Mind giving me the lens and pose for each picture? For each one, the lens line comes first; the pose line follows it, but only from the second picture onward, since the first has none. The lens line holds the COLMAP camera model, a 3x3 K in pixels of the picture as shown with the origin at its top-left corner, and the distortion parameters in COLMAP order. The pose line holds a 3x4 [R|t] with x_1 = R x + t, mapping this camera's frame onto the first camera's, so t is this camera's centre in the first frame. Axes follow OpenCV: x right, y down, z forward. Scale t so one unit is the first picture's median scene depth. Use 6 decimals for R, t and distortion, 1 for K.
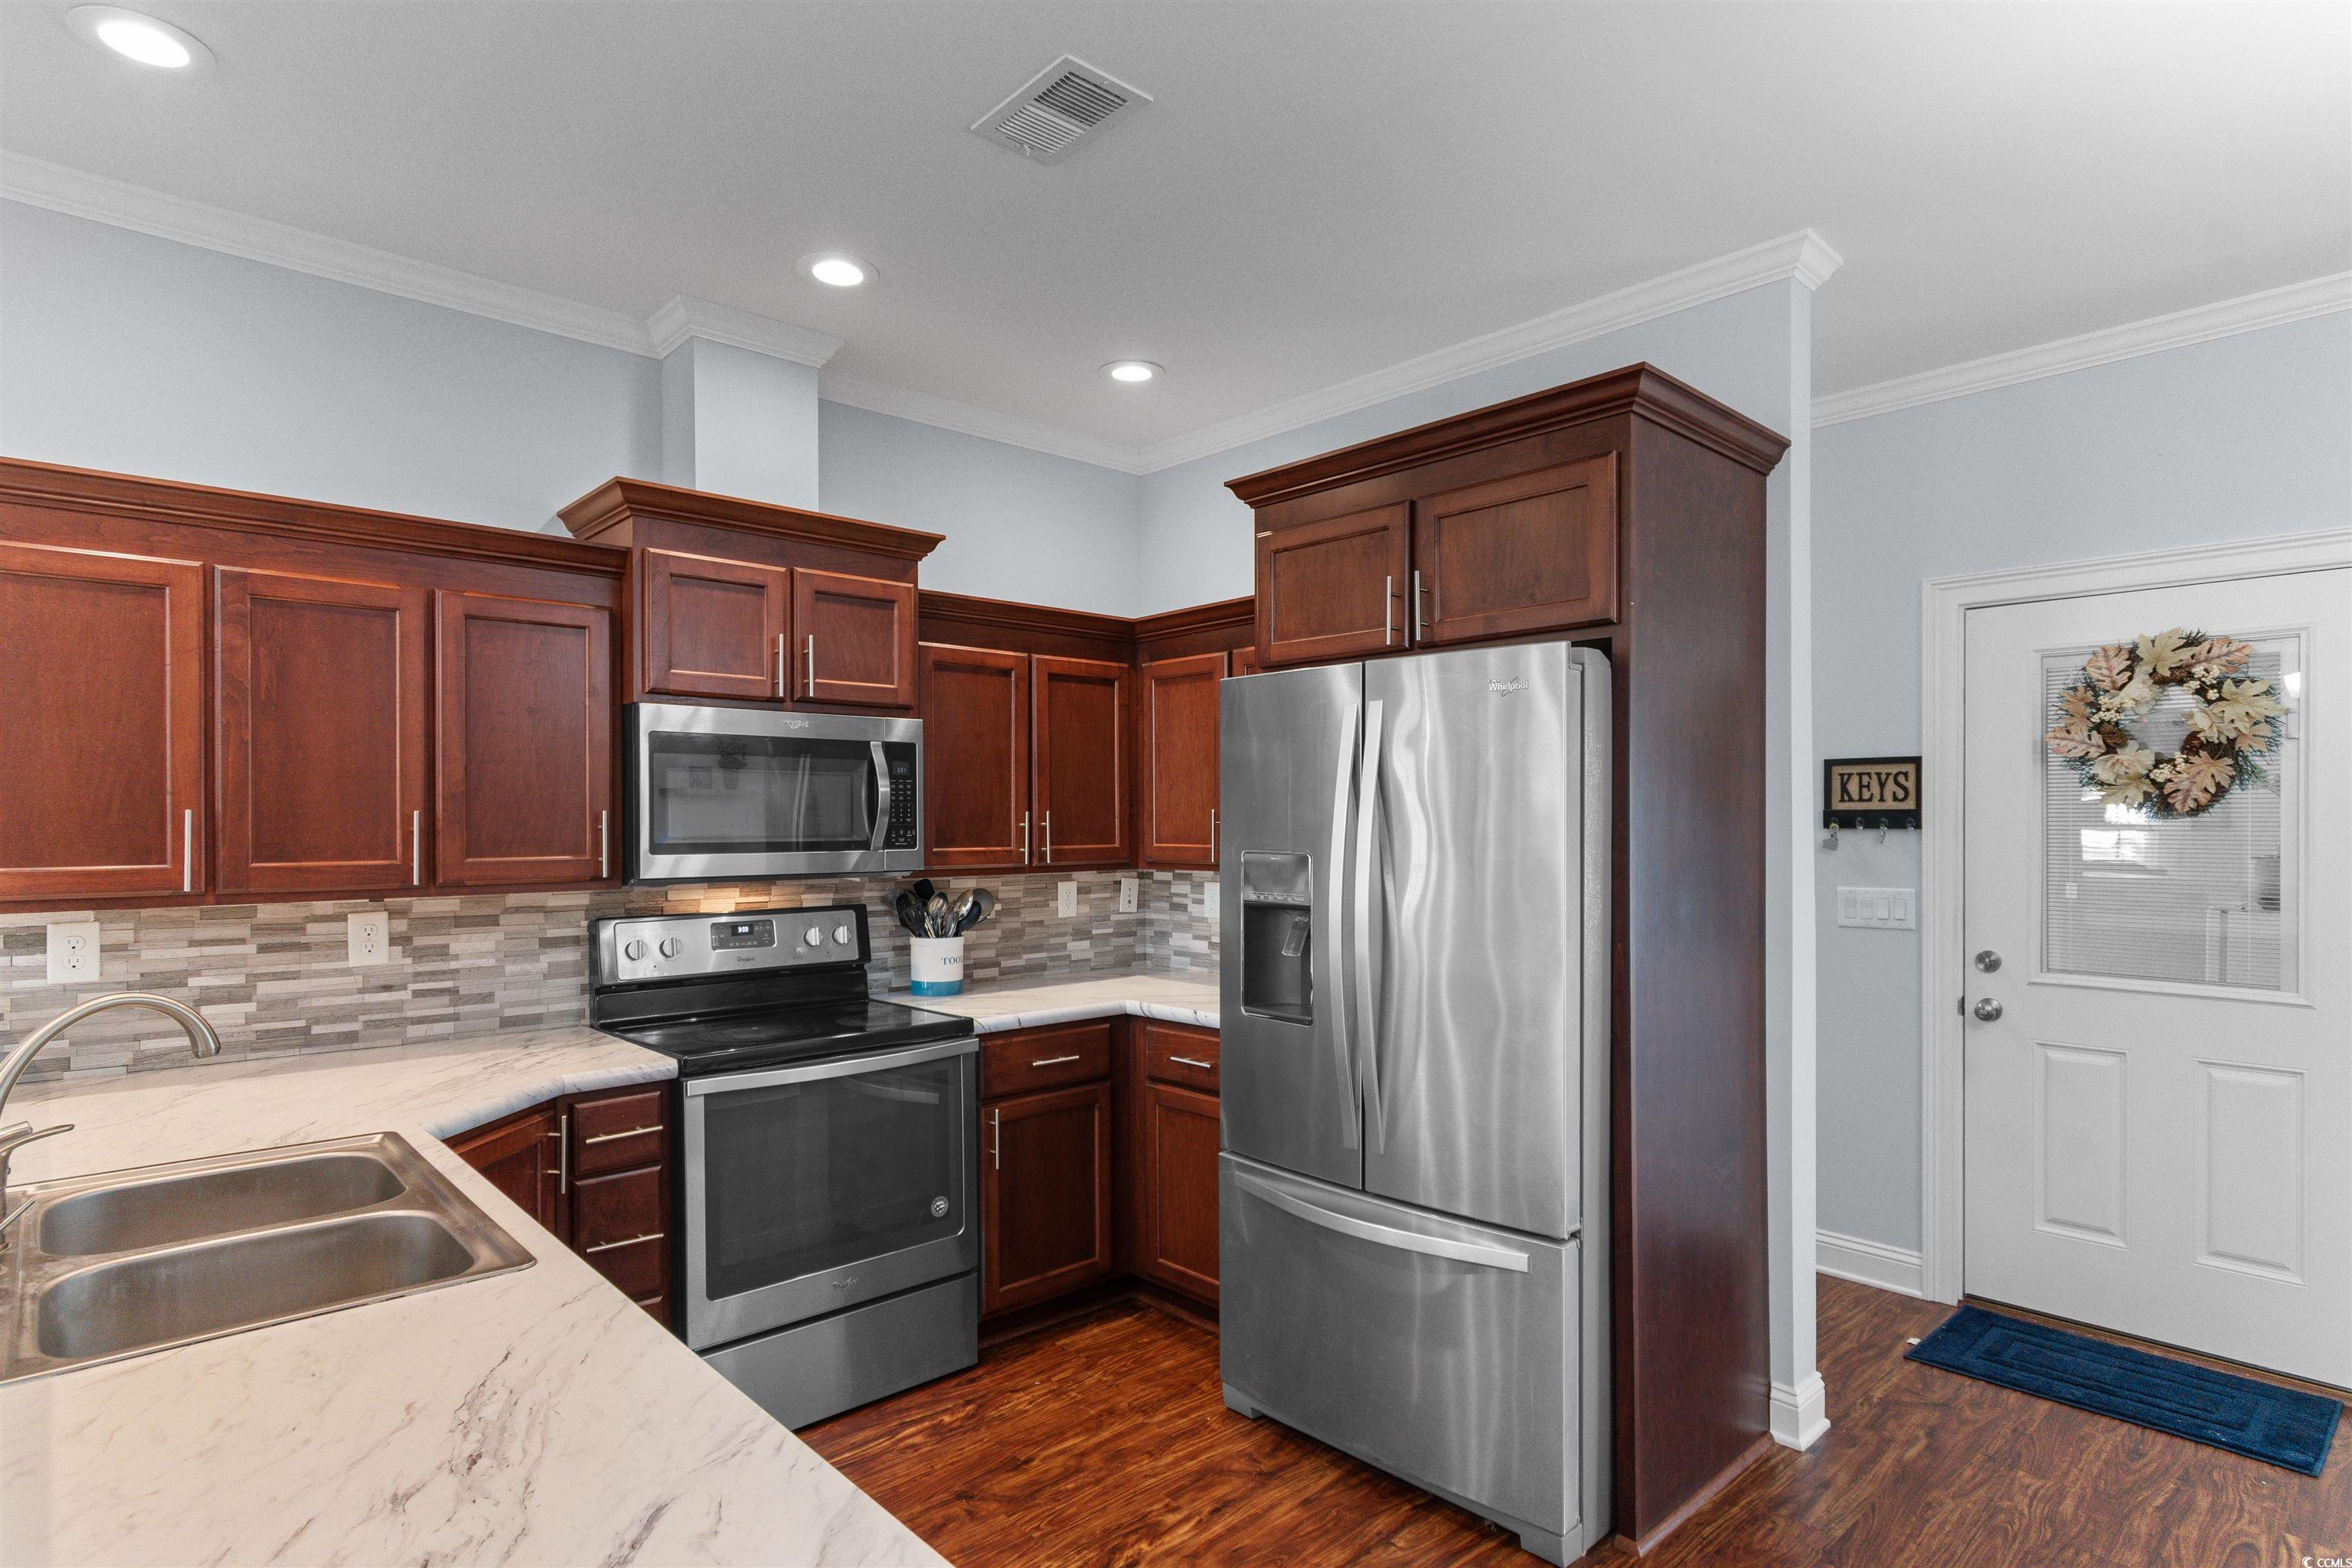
lens RADIAL K [[1239.8, 0, 1178.4], [0, 1239.8, 828.8], [0, 0, 1]] dist [0.002734, -0.000023]
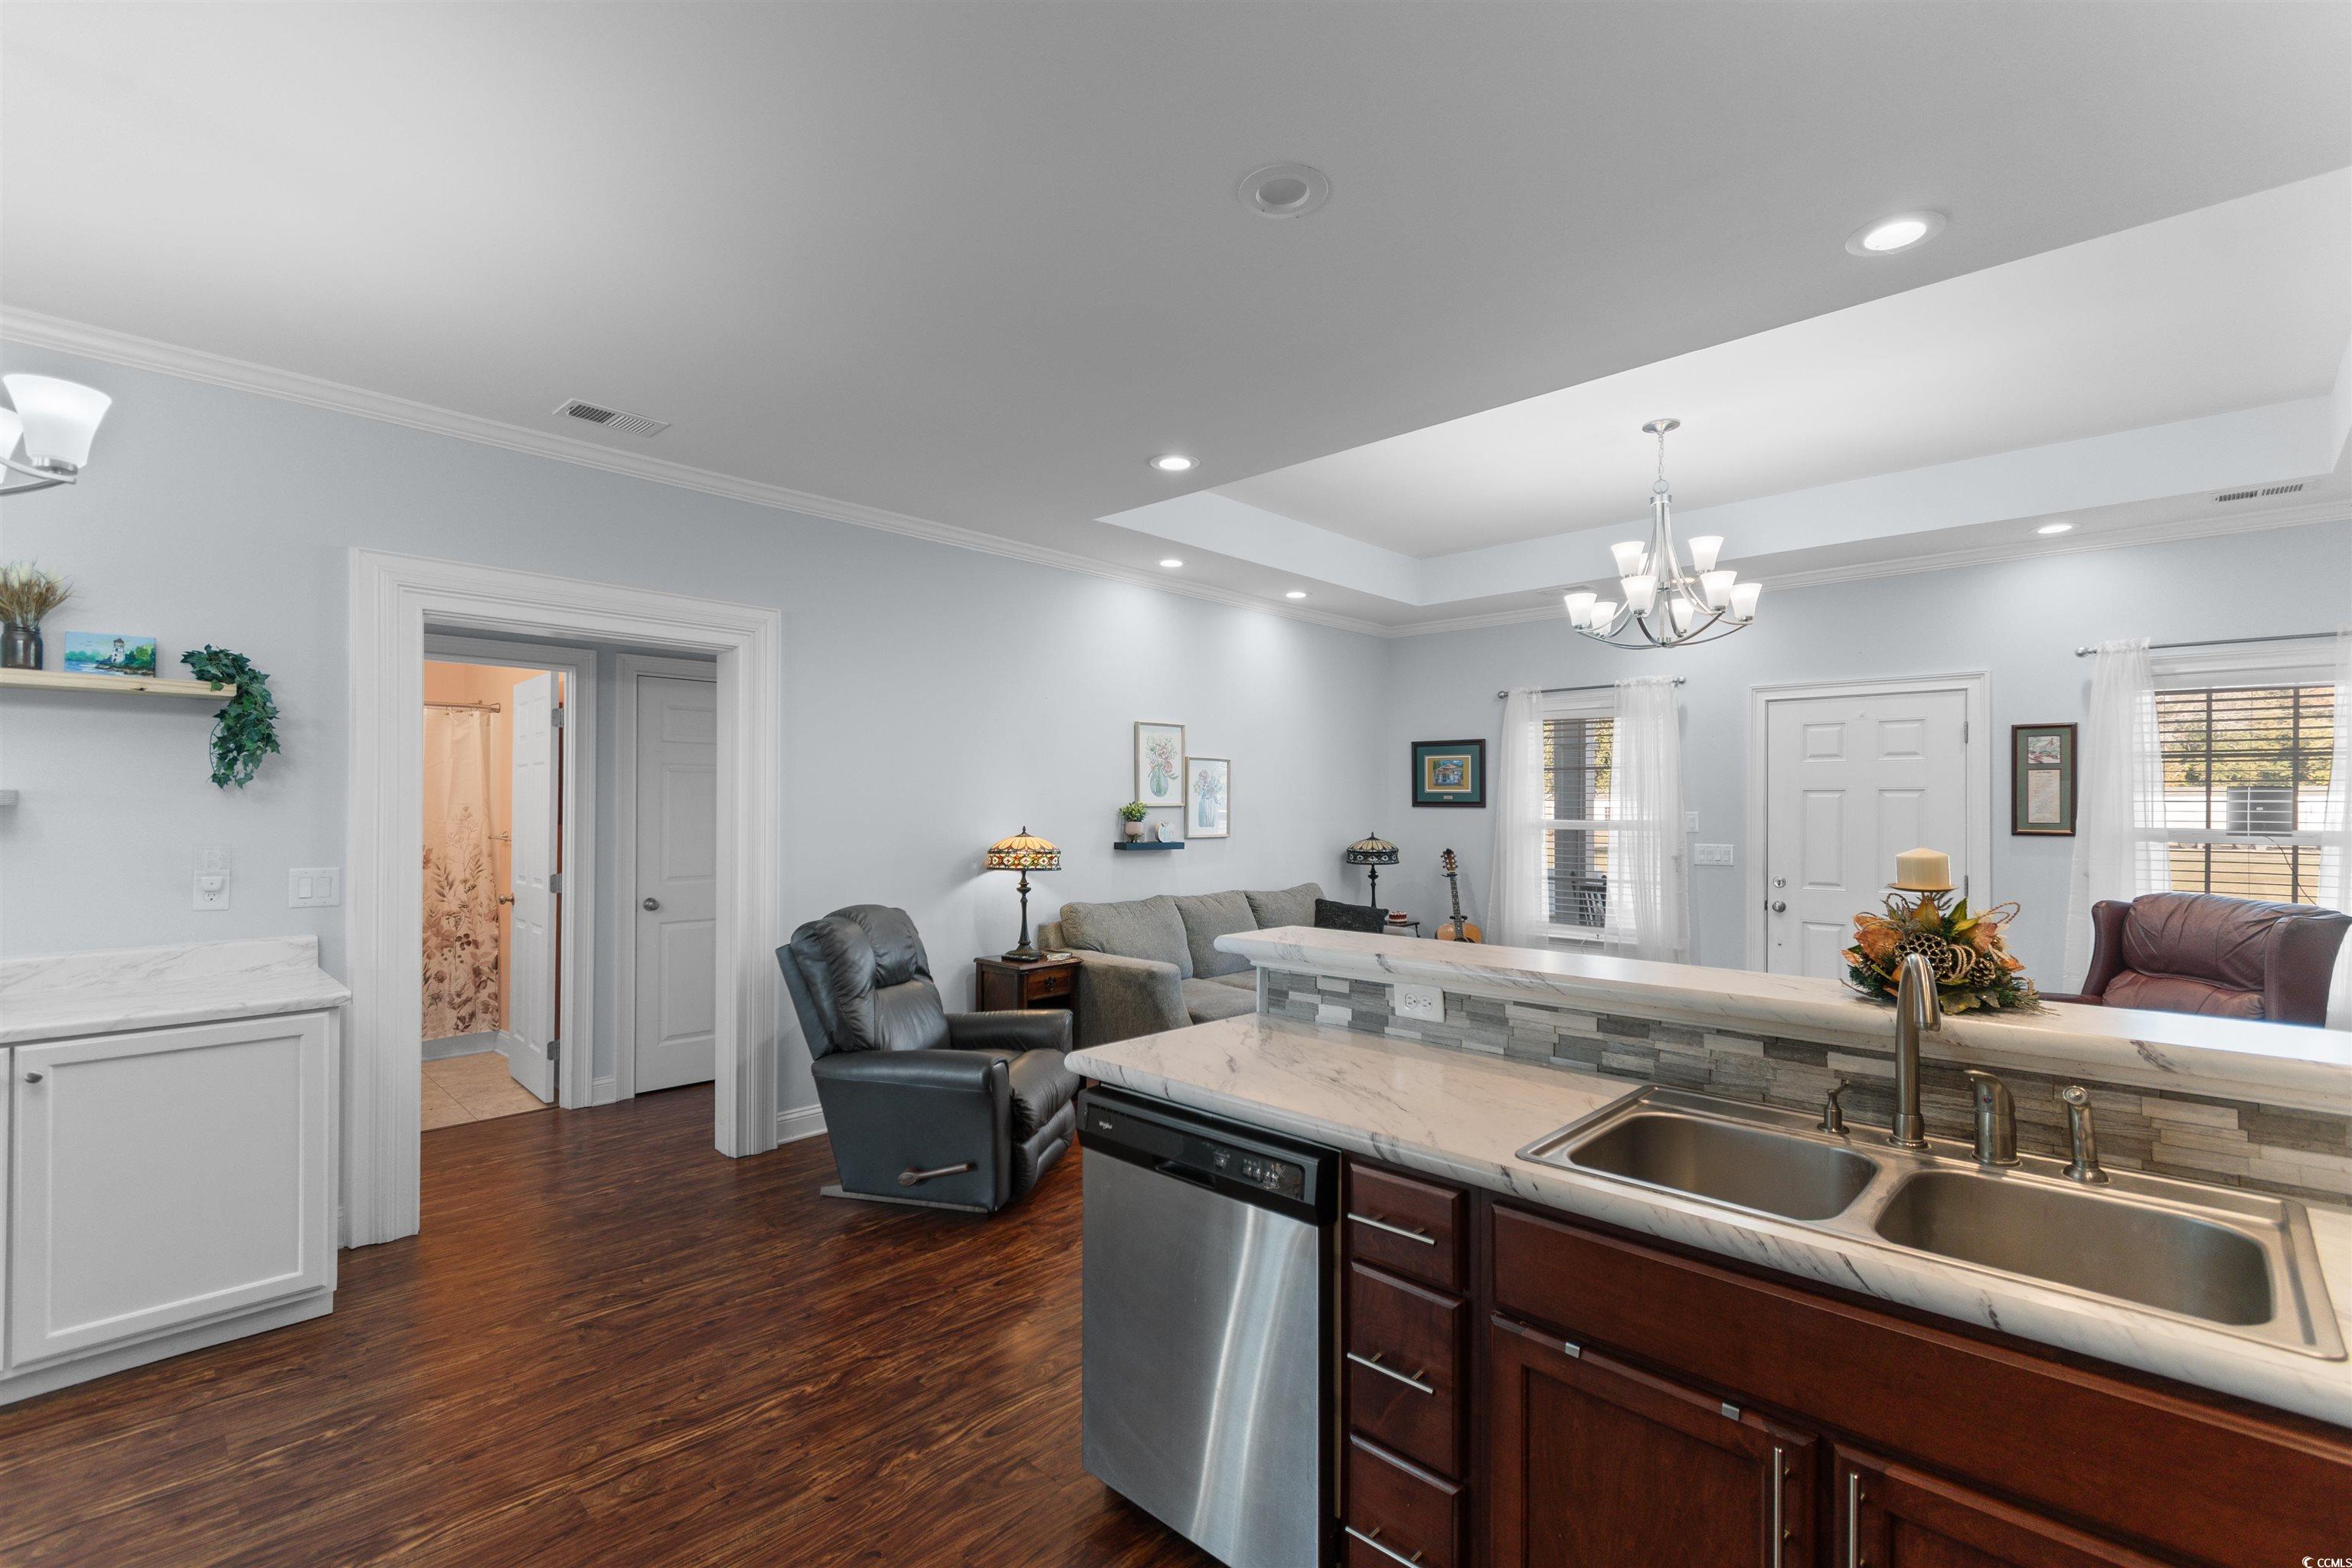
lens RADIAL K [[1040.4, 0, 1176.0], [0, 1040.4, 784.0], [0, 0, 1]] dist [0.003006, -0.000698]
pose [[-0.998797, -0.003863, -0.048874, -0.061671], [-0.003320, 0.999932, -0.011190, -0.007286], [0.048914, -0.011014, -0.998742, 1.025430]]
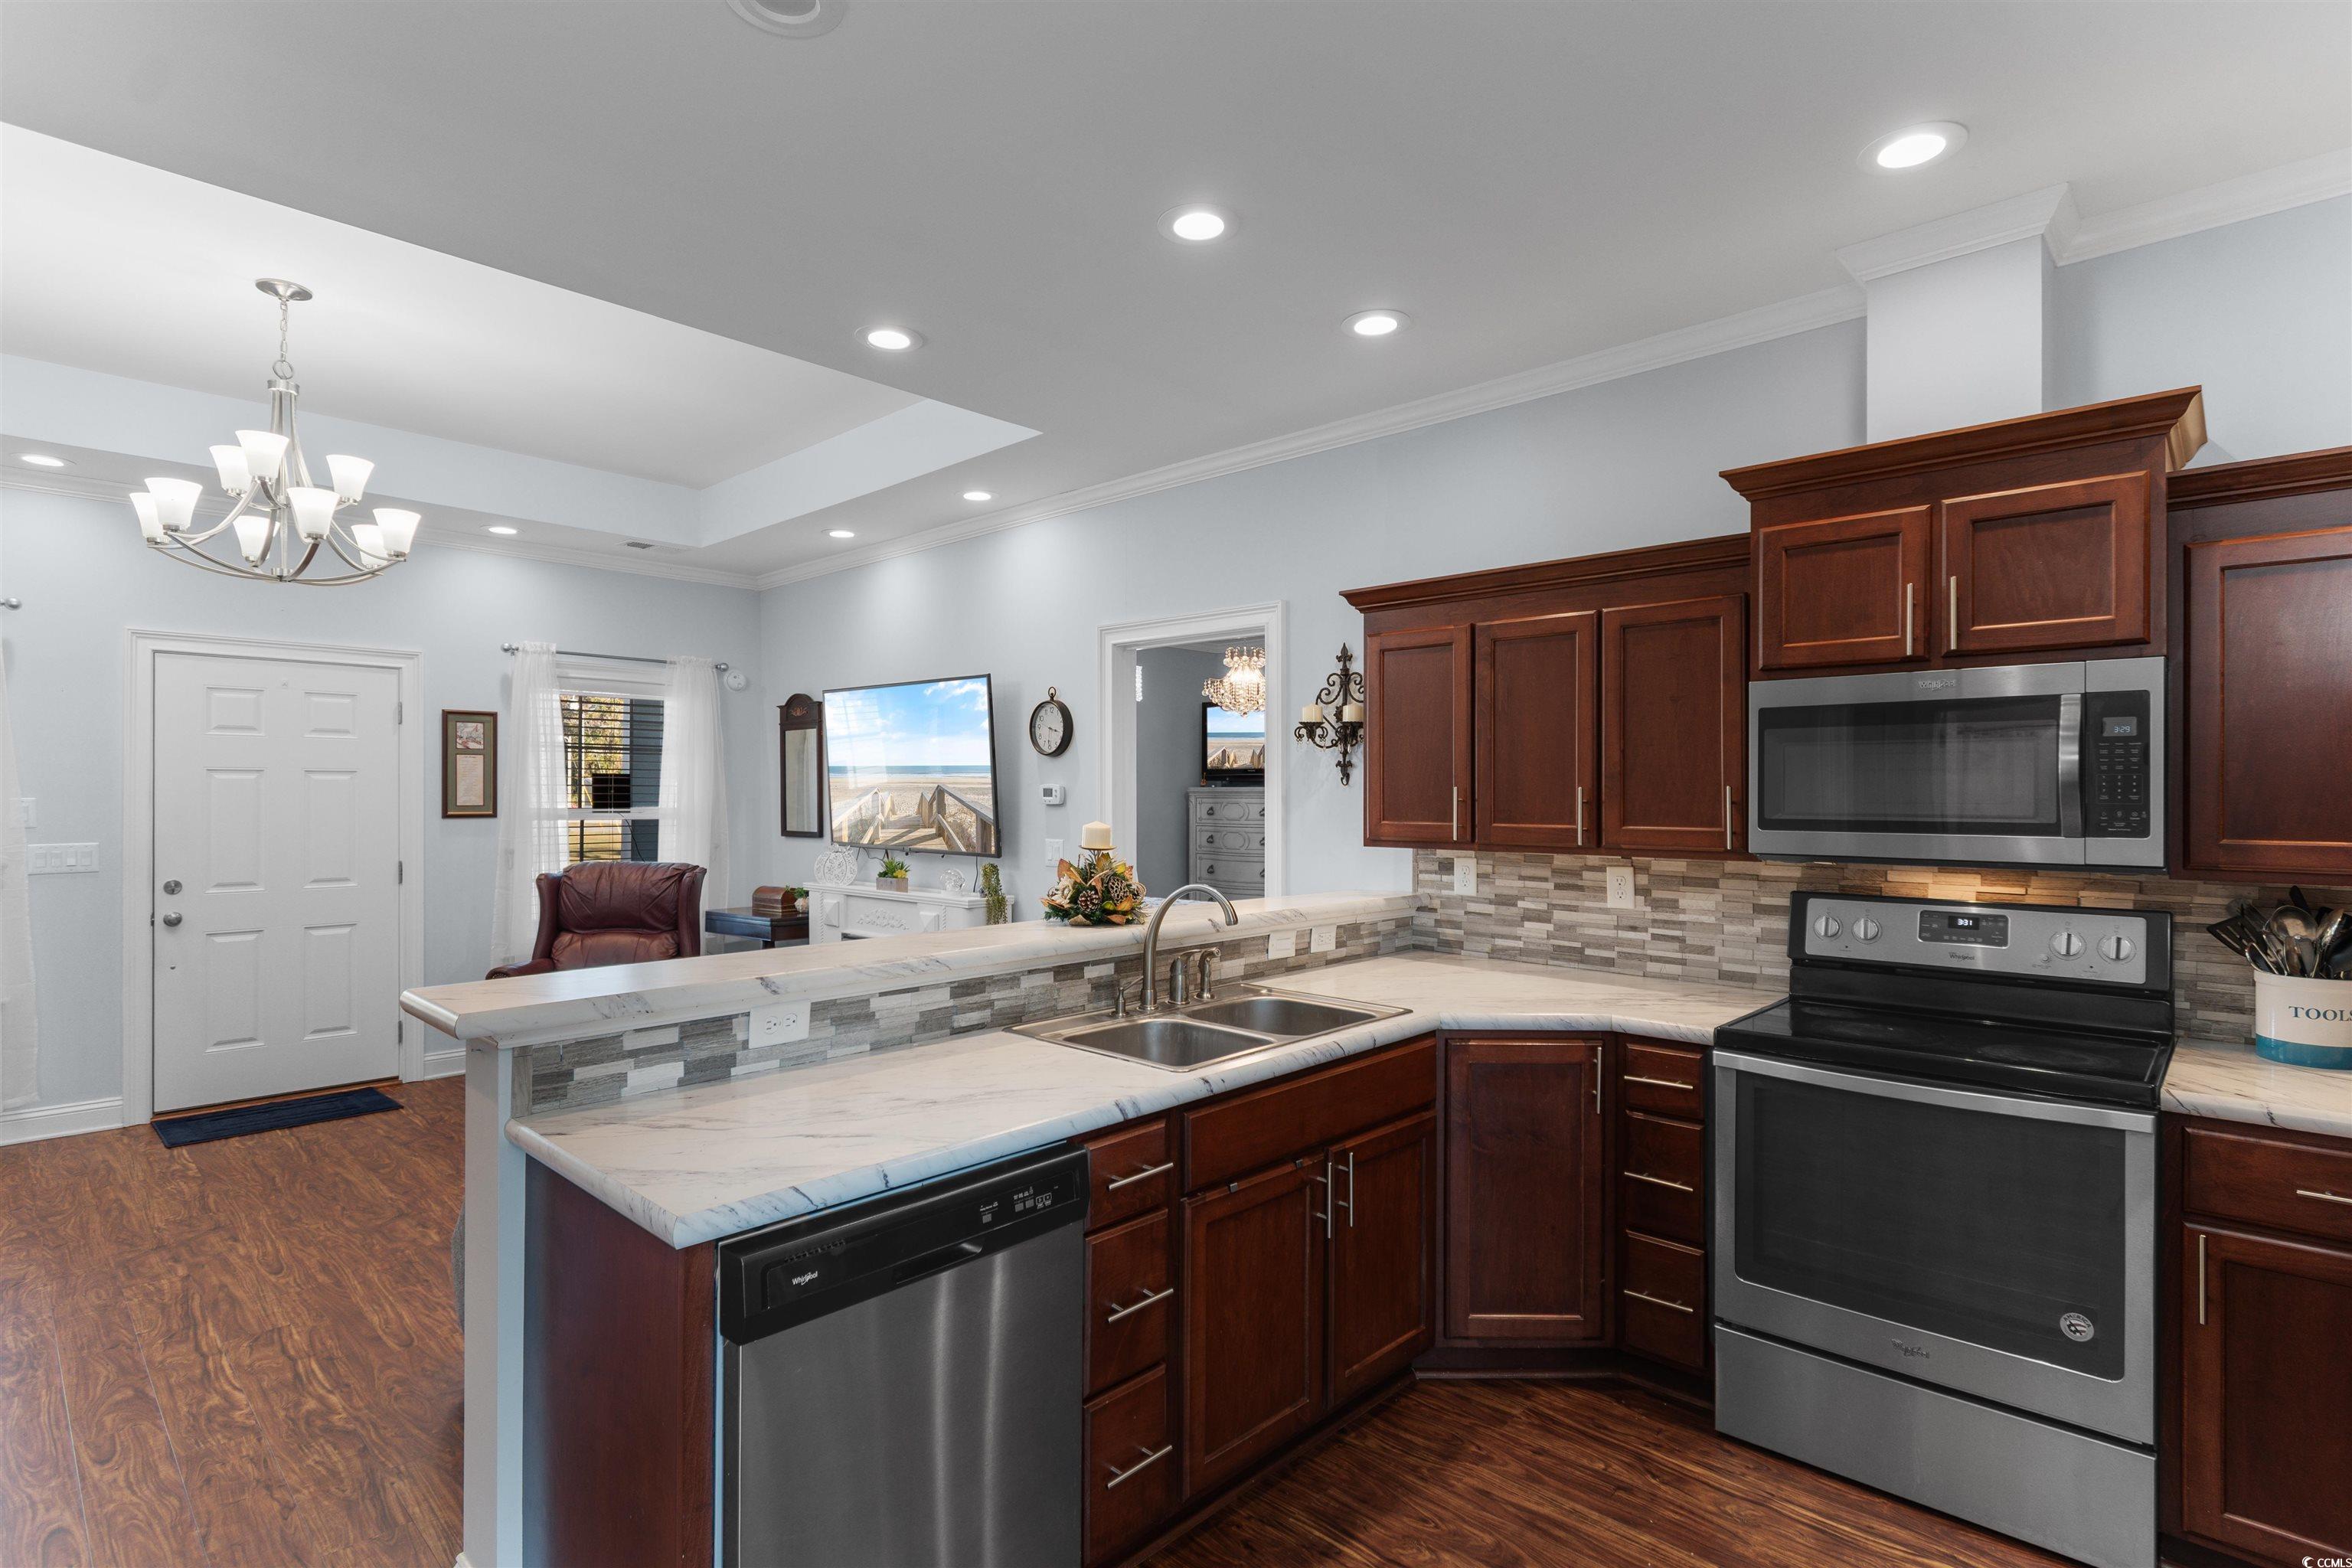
lens RADIAL K [[1148.8, 0, 1158.5], [0, 1148.8, 791.5], [0, 0, 1]] dist [0.004010, -0.005585]
pose [[0.049733, 0.002035, -0.998760, 0.480065], [-0.010163, 0.999947, 0.001531, -0.006567], [0.998711, 0.010074, 0.049751, 0.447778]]
